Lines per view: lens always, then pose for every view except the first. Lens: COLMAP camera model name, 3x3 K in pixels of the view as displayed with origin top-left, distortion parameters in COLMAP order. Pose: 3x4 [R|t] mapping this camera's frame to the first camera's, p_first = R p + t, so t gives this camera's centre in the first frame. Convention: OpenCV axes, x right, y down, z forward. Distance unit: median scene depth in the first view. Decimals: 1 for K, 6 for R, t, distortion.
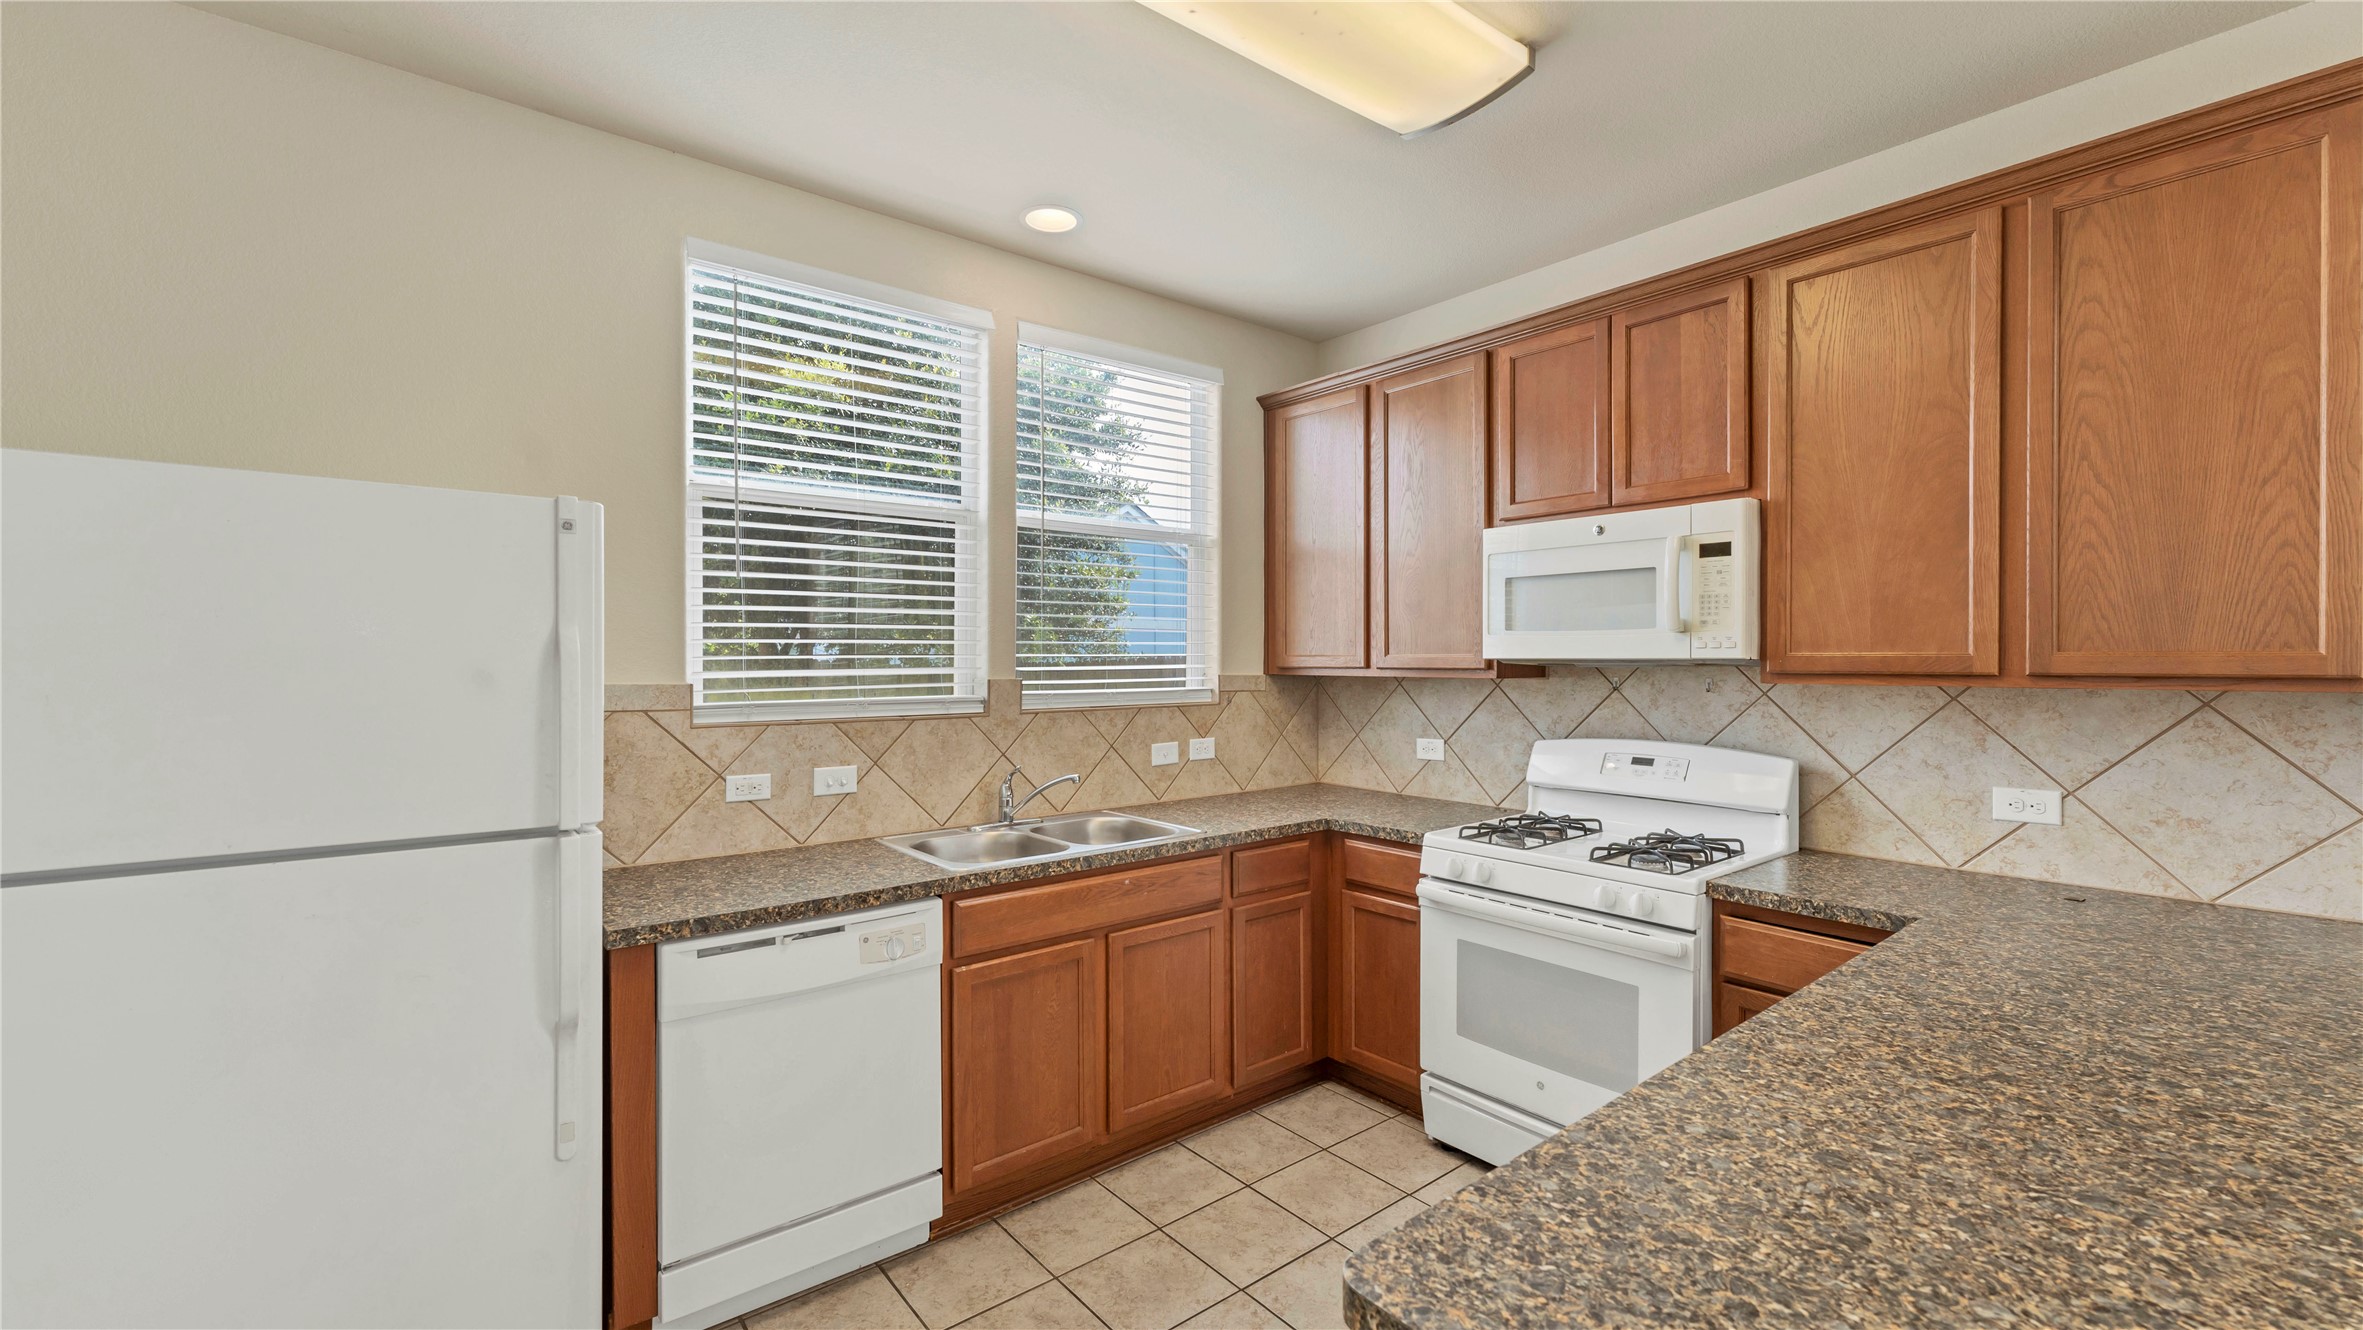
lens RADIAL K [[972.5, 0, 1174.3], [0, 972.5, 662.0], [0, 0, 1]] dist [0.001515, 0.001988]
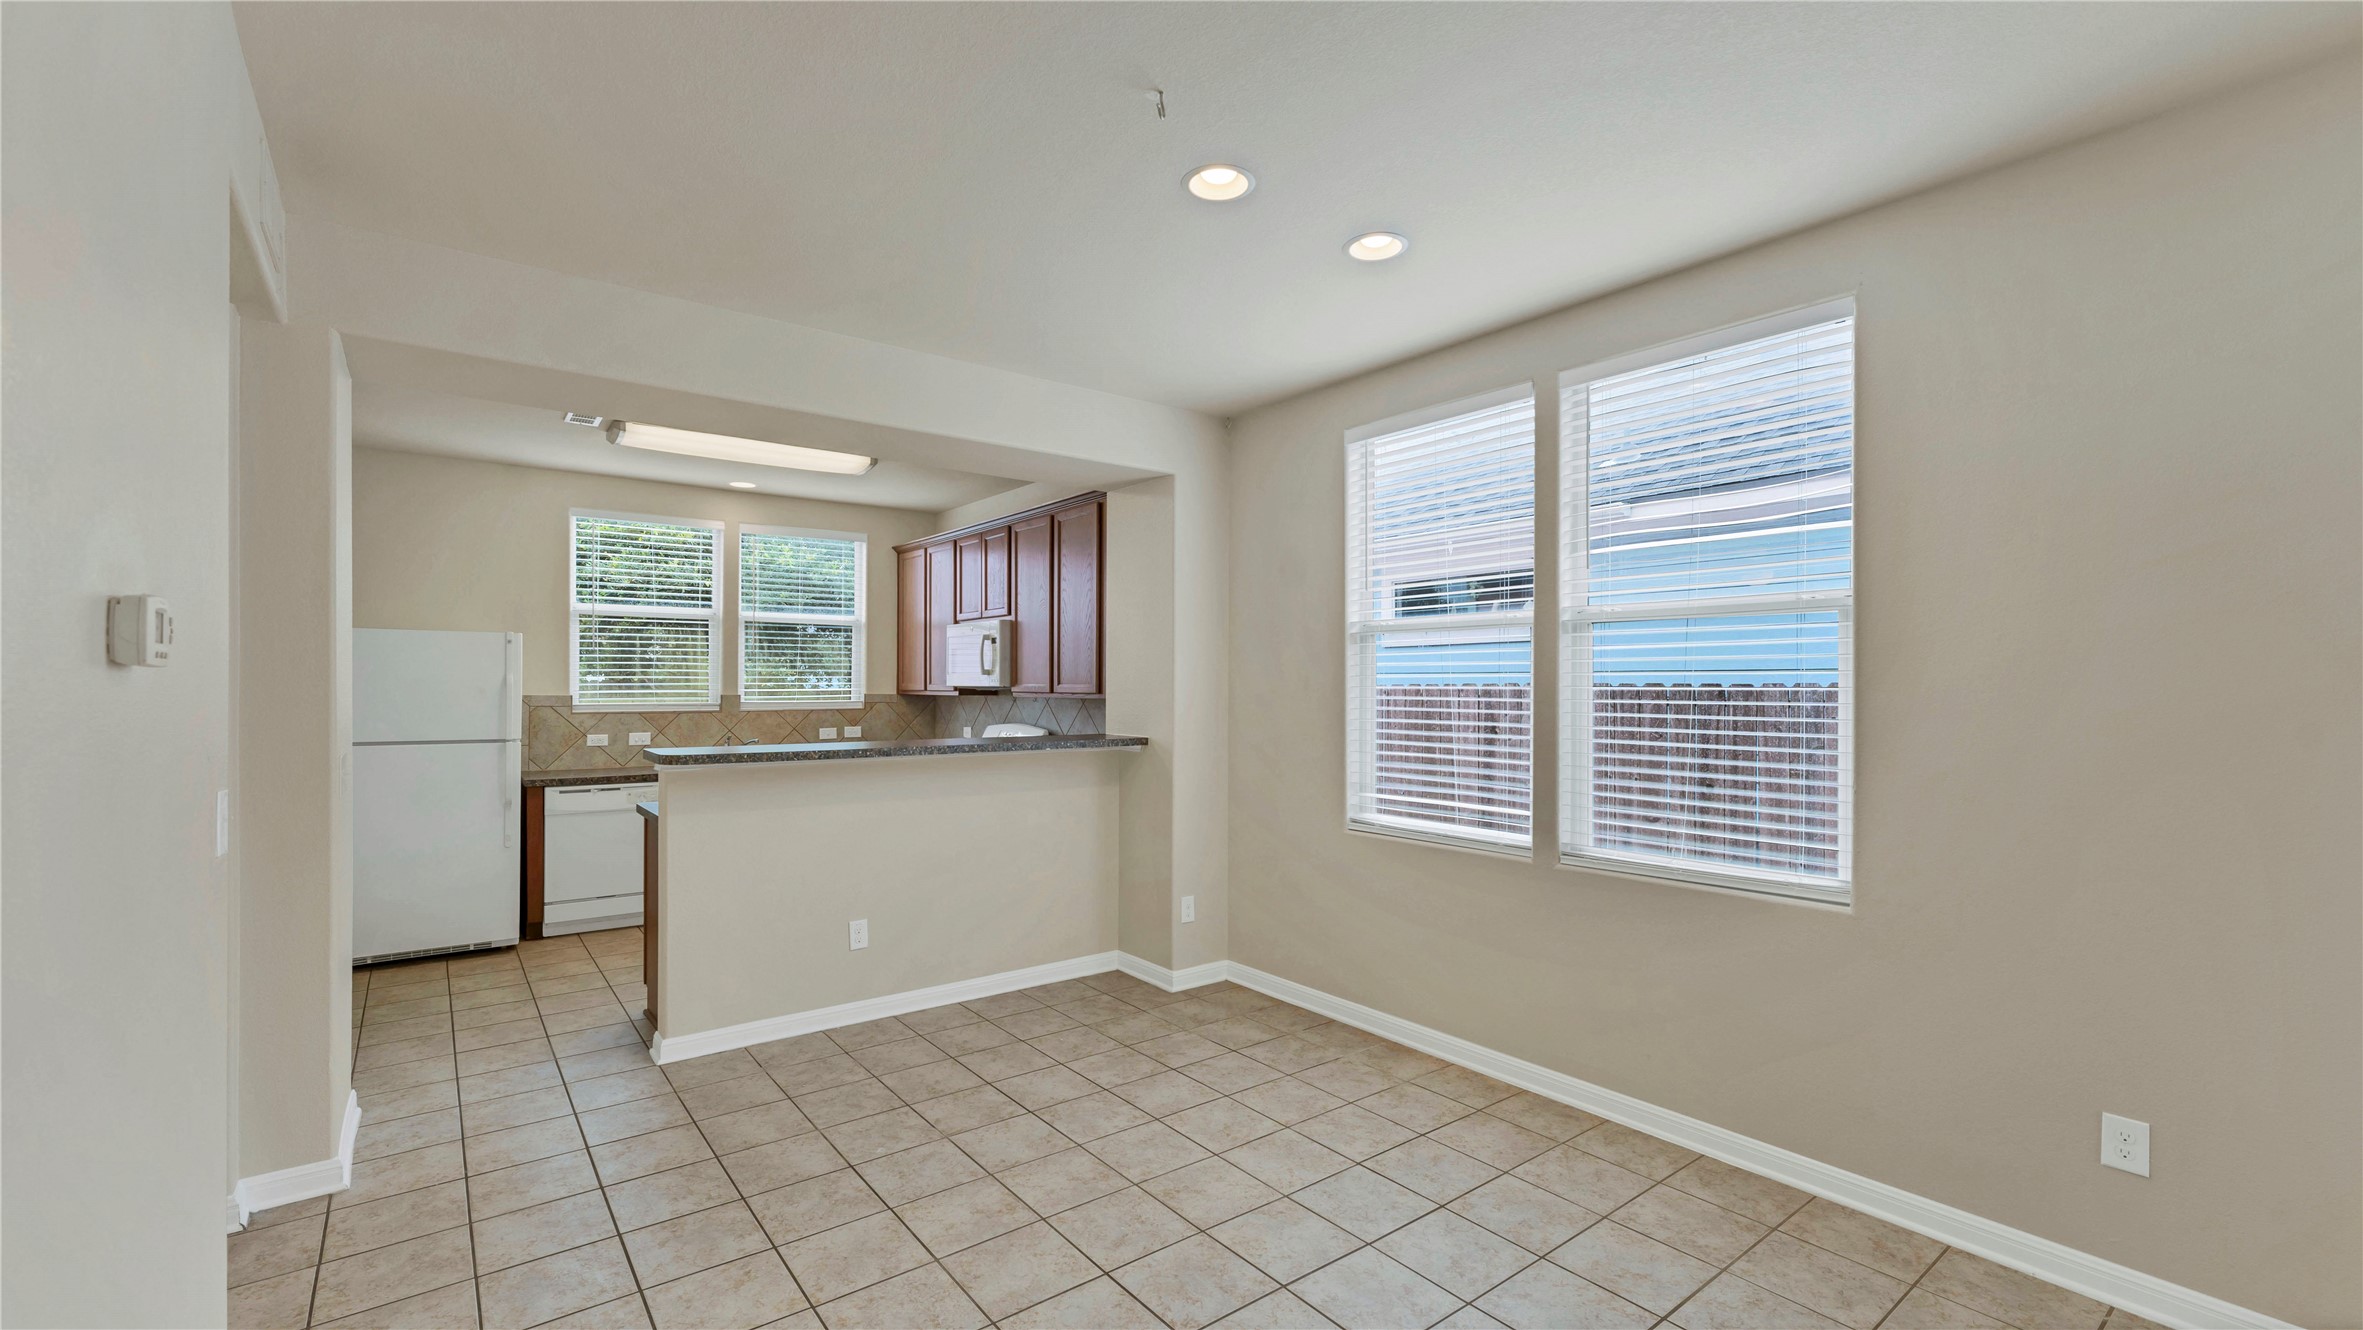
lens RADIAL K [[972.5, 0, 1165.5], [0, 972.5, 689.9], [0, 0, 1]] dist [0.001515, 0.001988]
pose [[0.999817, 0.007084, -0.017769, 0.957616], [-0.007042, 0.999972, 0.002407, -0.005868], [0.017786, -0.002281, 0.999839, -1.297084]]
